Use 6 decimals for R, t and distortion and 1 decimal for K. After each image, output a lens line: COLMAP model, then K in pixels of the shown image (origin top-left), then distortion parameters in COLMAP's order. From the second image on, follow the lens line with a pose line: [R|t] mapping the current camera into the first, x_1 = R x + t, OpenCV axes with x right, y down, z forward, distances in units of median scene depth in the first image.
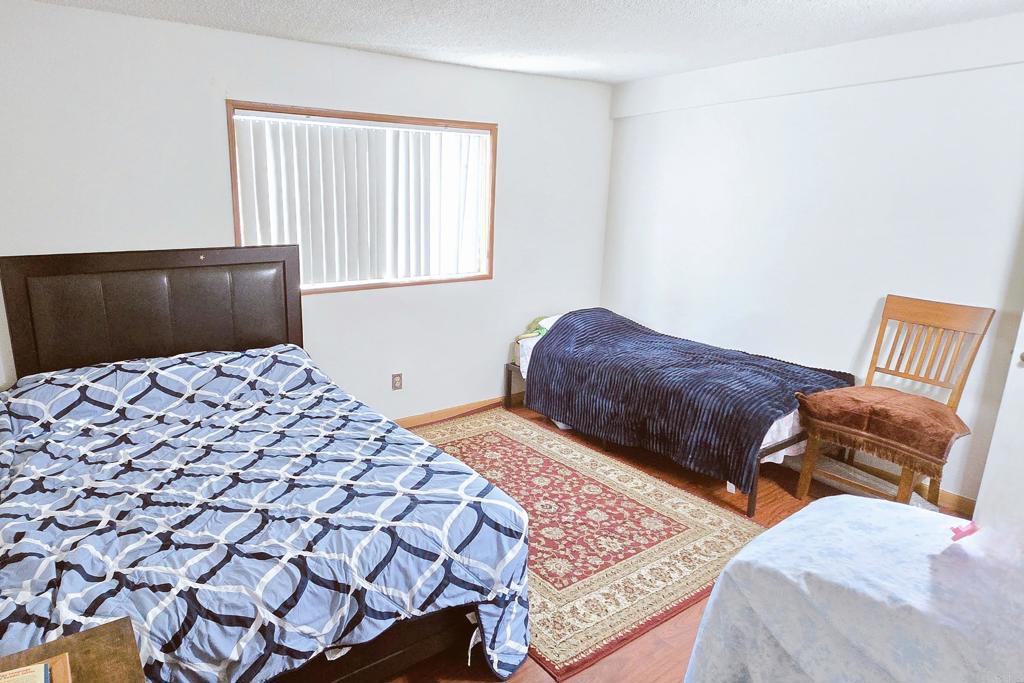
lens RADIAL K [[560.2, 0, 469.1], [0, 560.2, 344.4], [0, 0, 1]] dist [-0.038247, -0.000037]
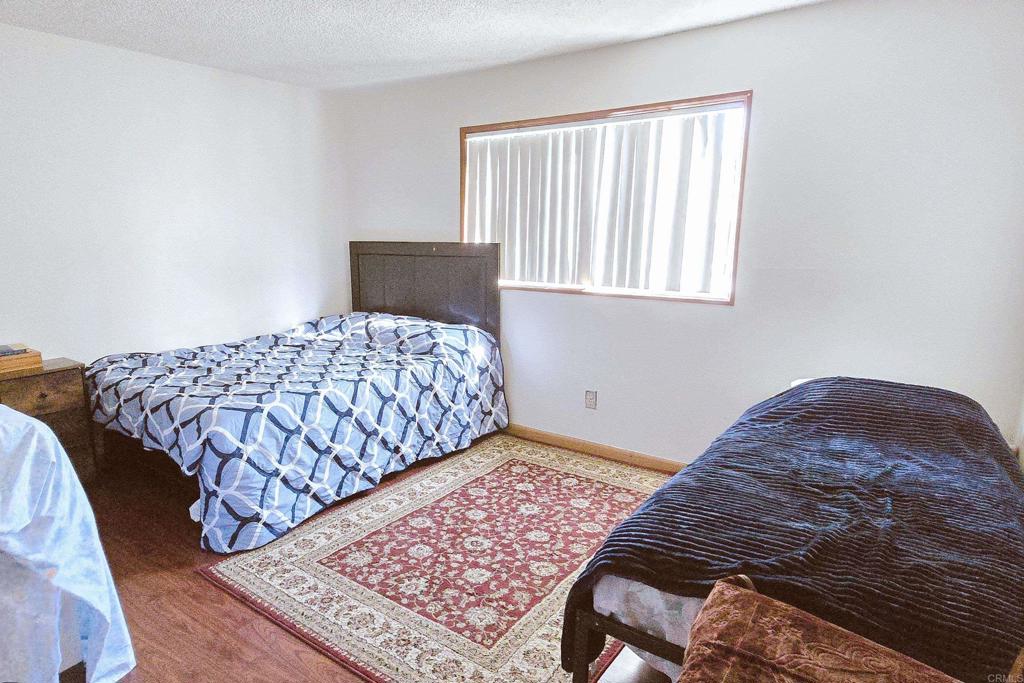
lens RADIAL K [[629.8, 0, 476.4], [0, 629.8, 343.2], [0, 0, 1]] dist [0.034073, -0.001769]
pose [[0.331400, 0.172405, -0.927605, 0.907955], [-0.215431, 0.971018, 0.103507, -0.106808], [0.918566, 0.165533, 0.358937, 0.533218]]
